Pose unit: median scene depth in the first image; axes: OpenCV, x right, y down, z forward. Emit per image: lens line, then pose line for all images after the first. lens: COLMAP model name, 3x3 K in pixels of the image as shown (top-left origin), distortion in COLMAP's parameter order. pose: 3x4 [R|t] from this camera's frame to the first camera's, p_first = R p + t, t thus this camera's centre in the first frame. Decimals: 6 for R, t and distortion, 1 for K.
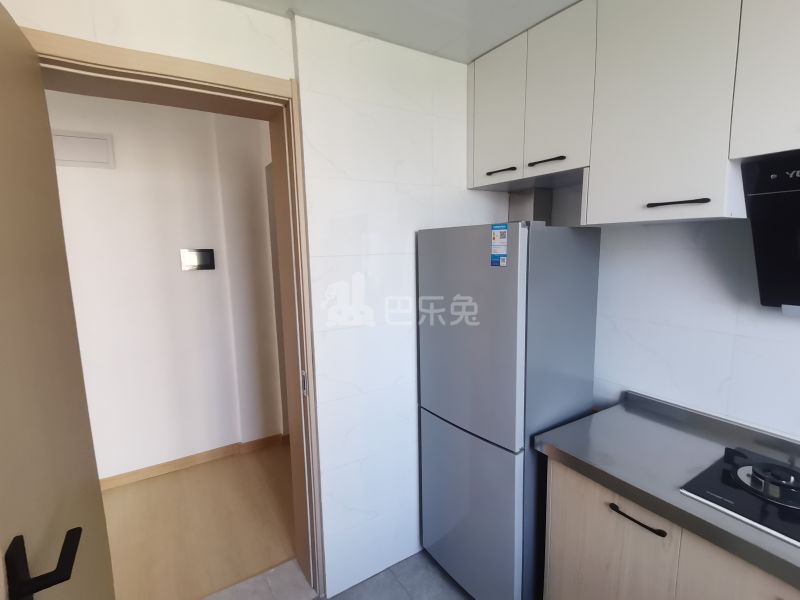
lens RADIAL K [[394.6, 0, 395.6], [0, 394.6, 296.6], [0, 0, 1]] dist [0.038545, -0.023146]
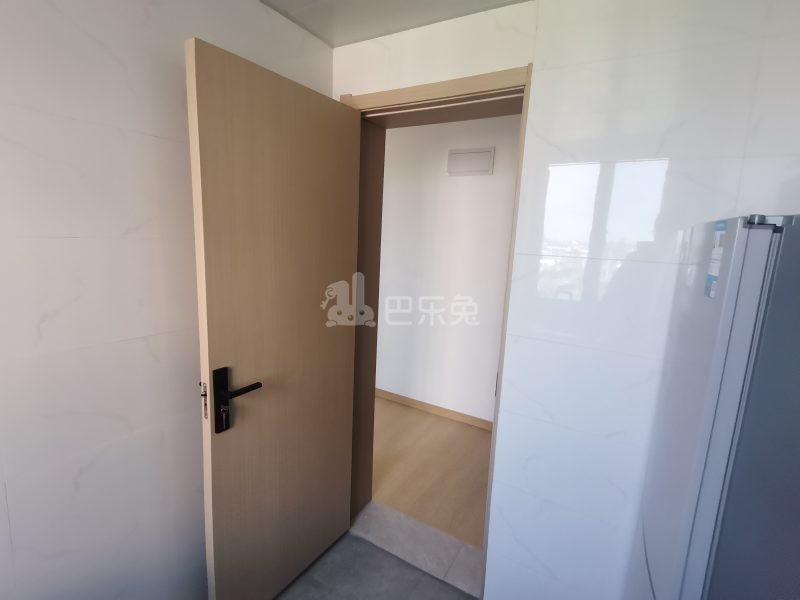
lens RADIAL K [[394.6, 0, 394.9], [0, 394.6, 303.9], [0, 0, 1]] dist [0.038545, -0.023146]
pose [[0.437663, 0.198061, -0.877053, 0.410346], [-0.179607, 0.975036, 0.130561, -0.045097], [0.881018, 0.100383, 0.462311, 0.259072]]
